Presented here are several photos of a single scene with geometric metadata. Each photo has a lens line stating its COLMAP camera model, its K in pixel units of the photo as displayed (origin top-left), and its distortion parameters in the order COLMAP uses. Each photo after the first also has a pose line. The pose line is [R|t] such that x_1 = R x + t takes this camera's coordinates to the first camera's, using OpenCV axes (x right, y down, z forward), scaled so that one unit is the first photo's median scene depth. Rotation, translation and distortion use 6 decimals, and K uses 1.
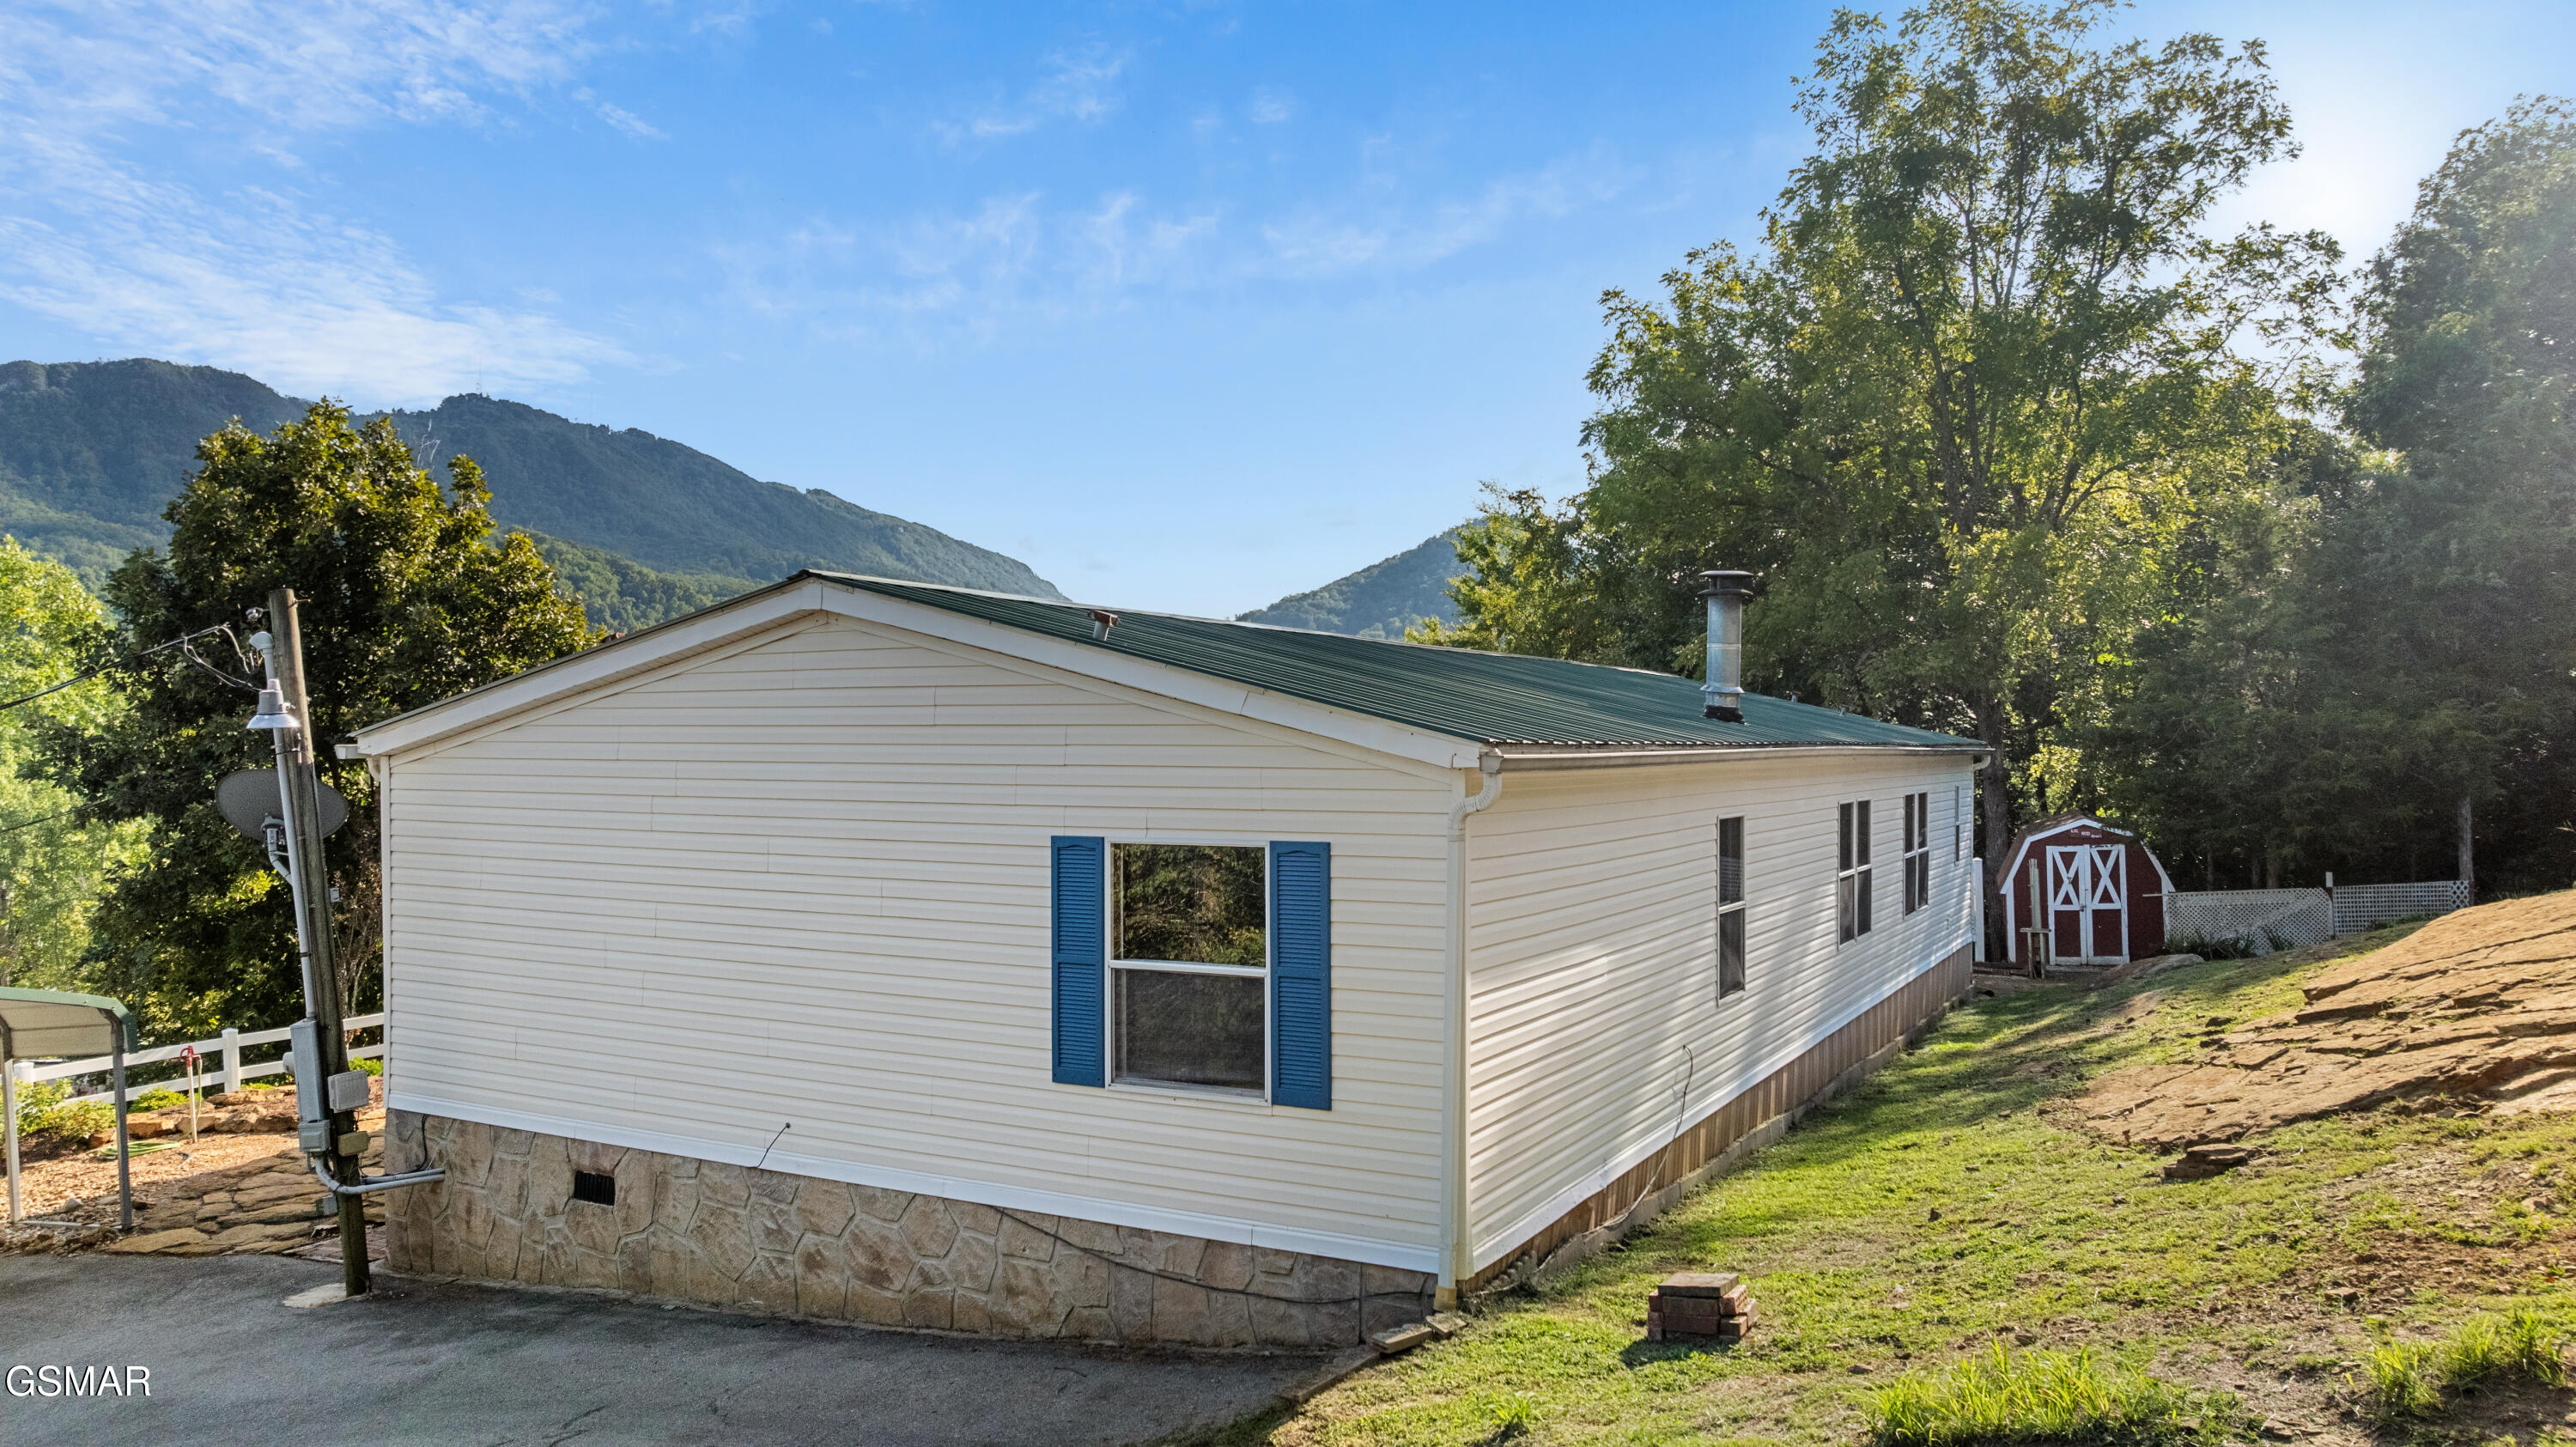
lens RADIAL K [[1779.4, 0, 1297.6], [0, 1779.4, 730.0], [0, 0, 1]] dist [-0.012797, 0.006897]
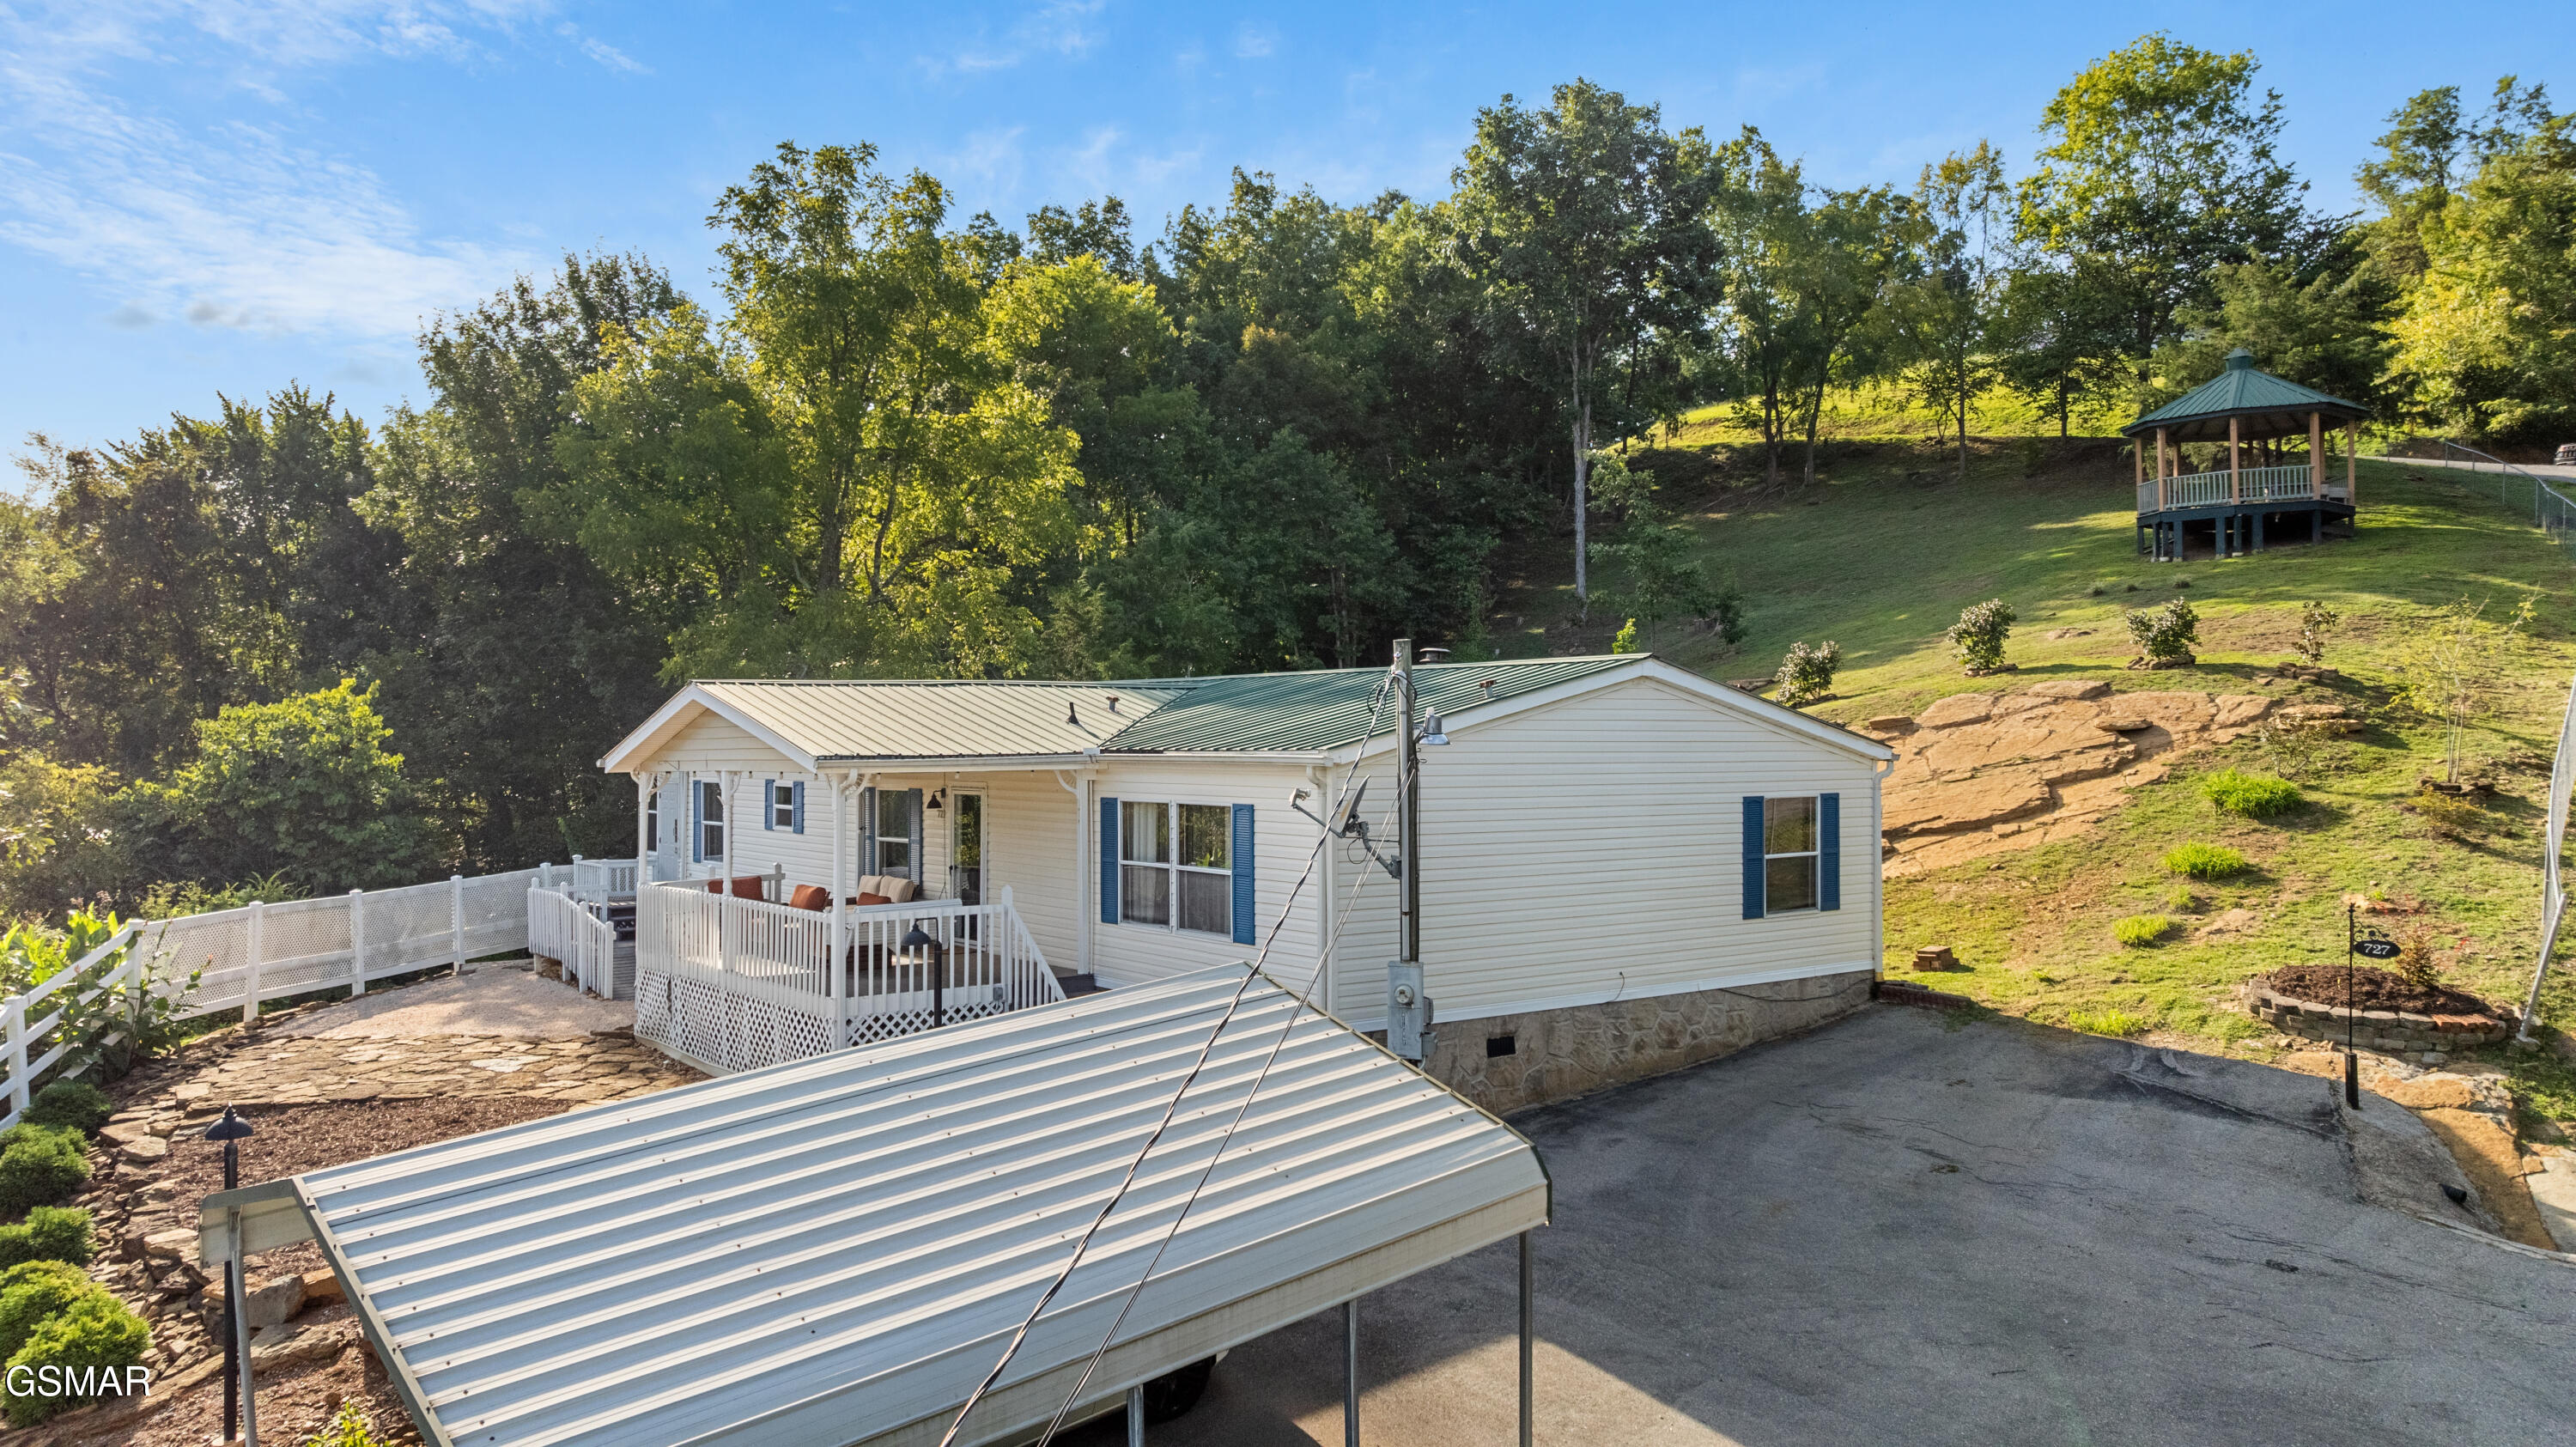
lens RADIAL K [[1779.4, 0, 1314.8], [0, 1779.4, 738.8], [0, 0, 1]] dist [-0.012797, 0.006897]
pose [[0.403078, 0.004141, 0.915156, -2.092186], [-0.006879, 0.999975, -0.001495, 0.000132], [-0.915140, -0.005693, 0.403097, 0.611230]]
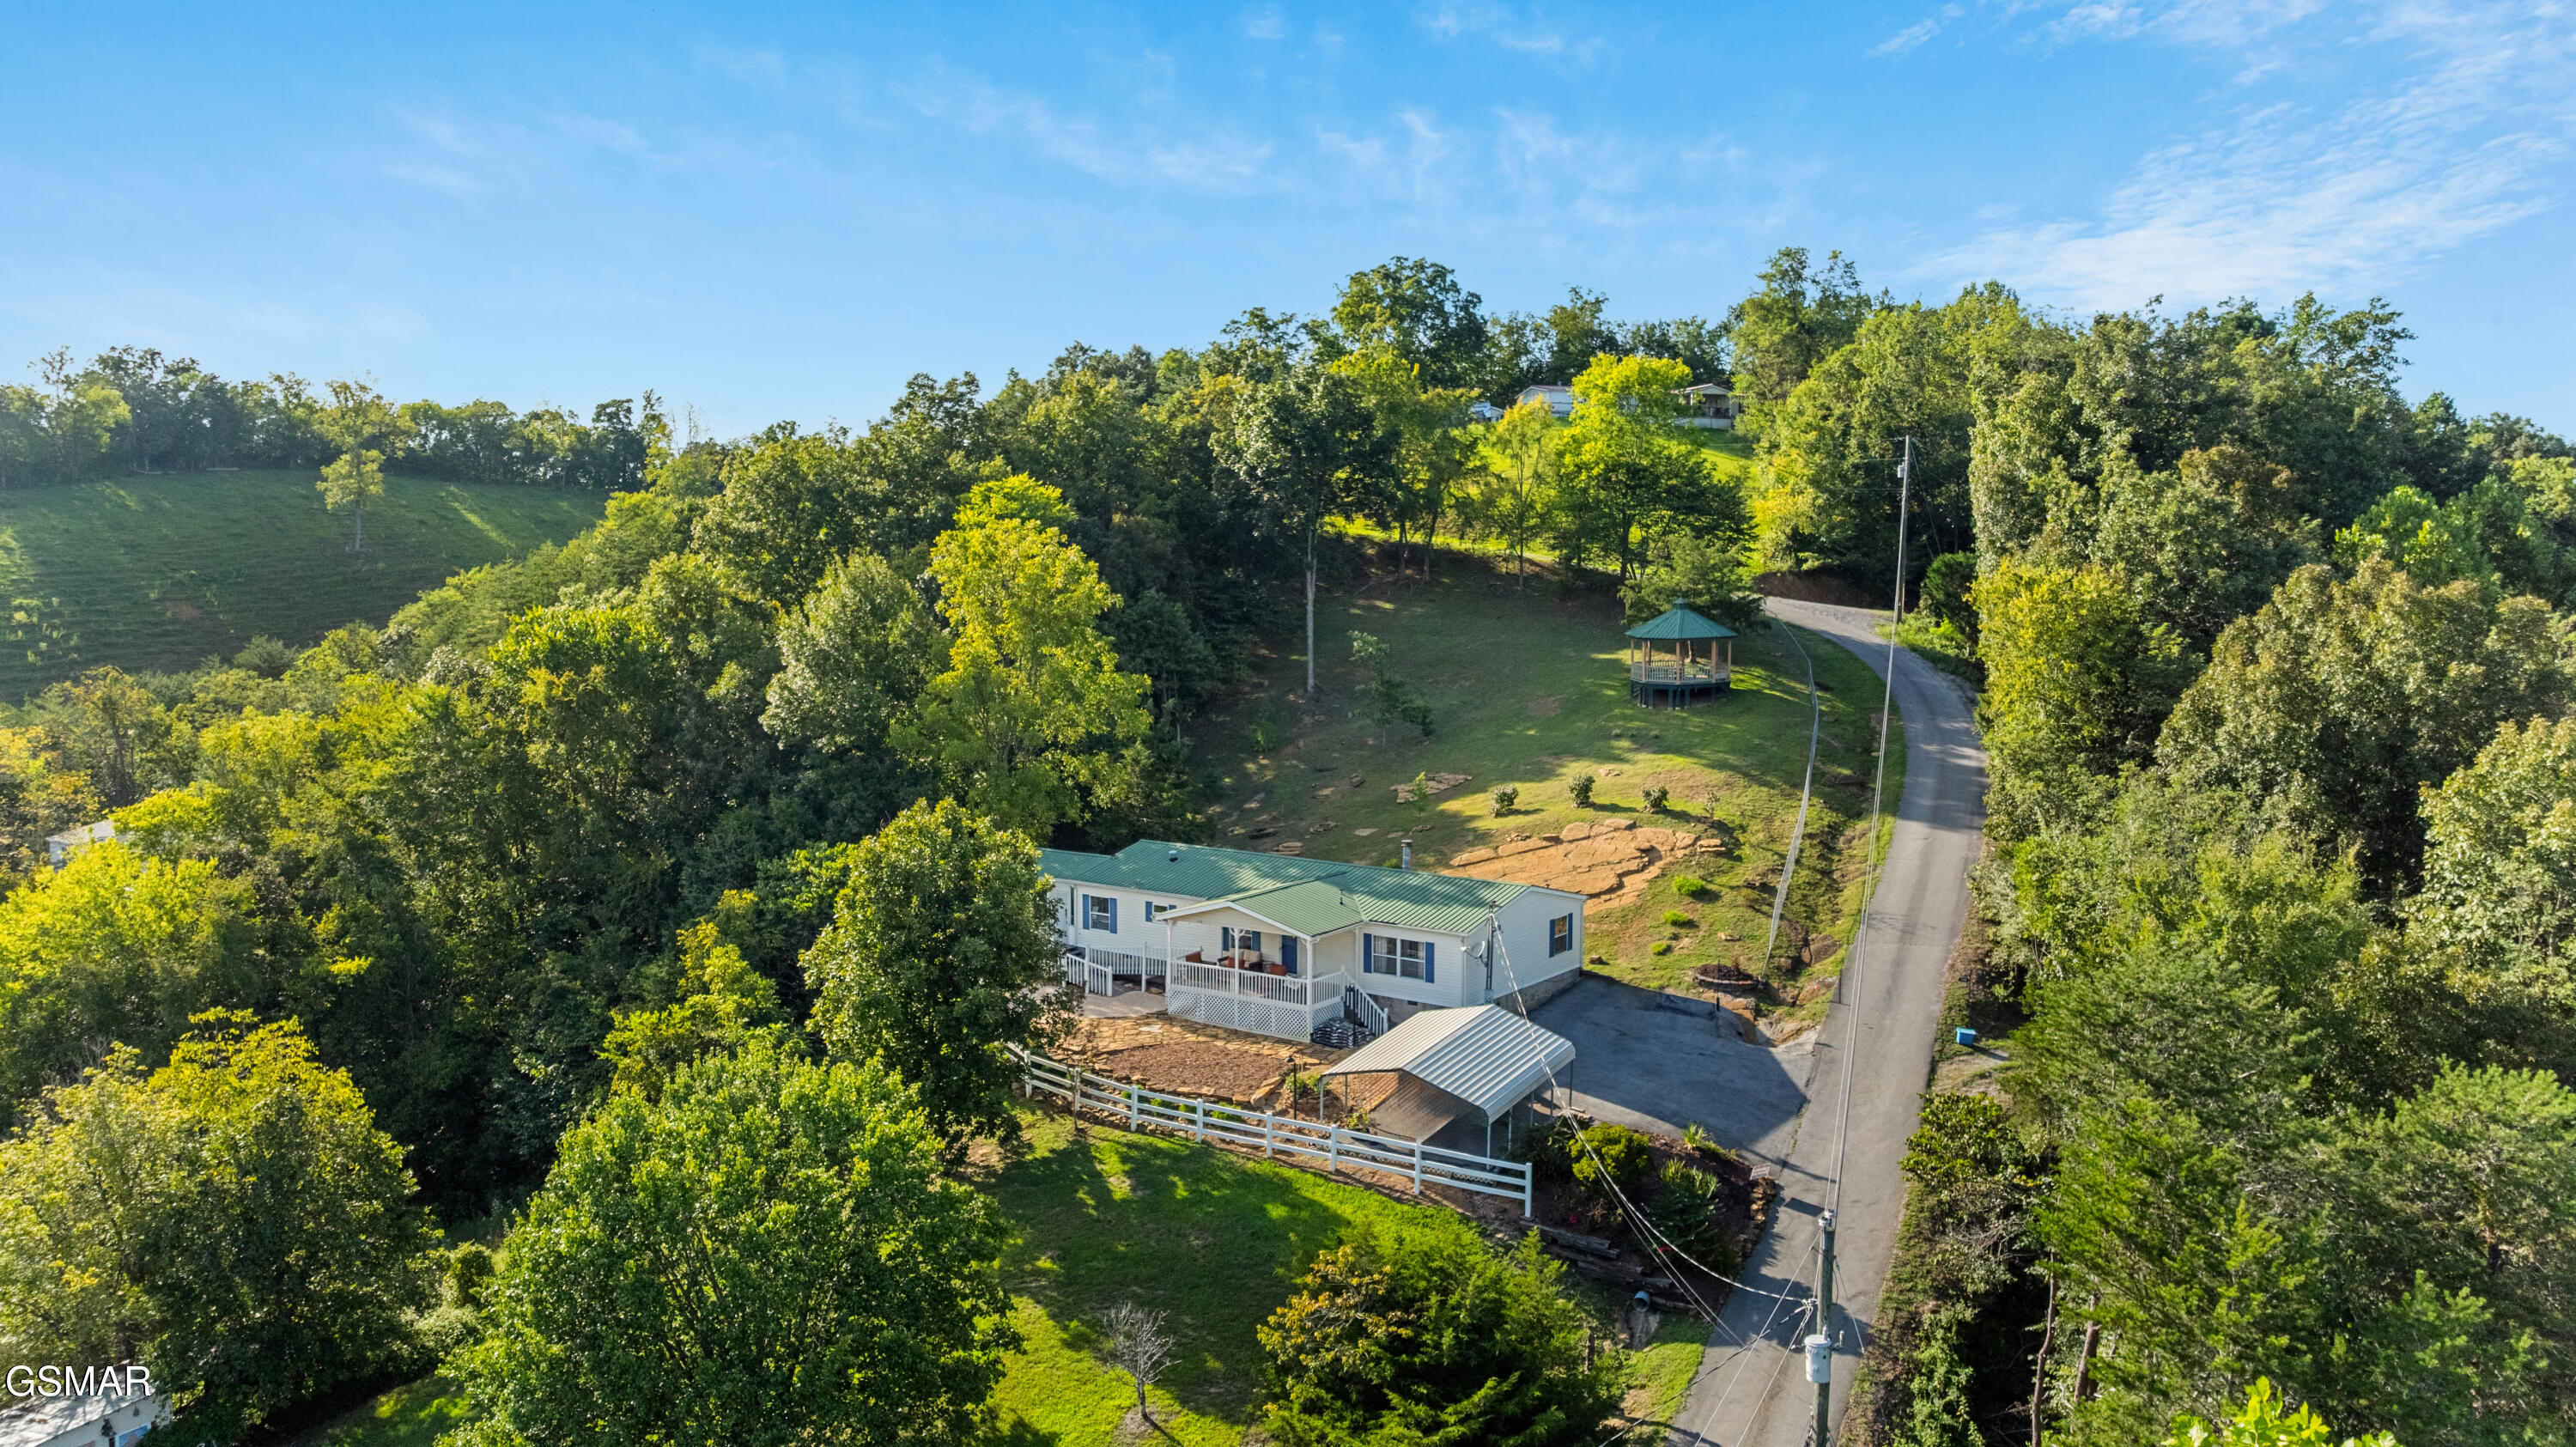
lens RADIAL K [[1779.4, 0, 1289.3], [0, 1779.4, 713.4], [0, 0, 1]] dist [-0.012797, 0.006897]
pose [[0.131637, -0.076649, 0.988330, -6.227822], [-0.007868, 0.996894, 0.078361, -1.114276], [-0.991267, -0.018092, 0.130625, 1.058182]]
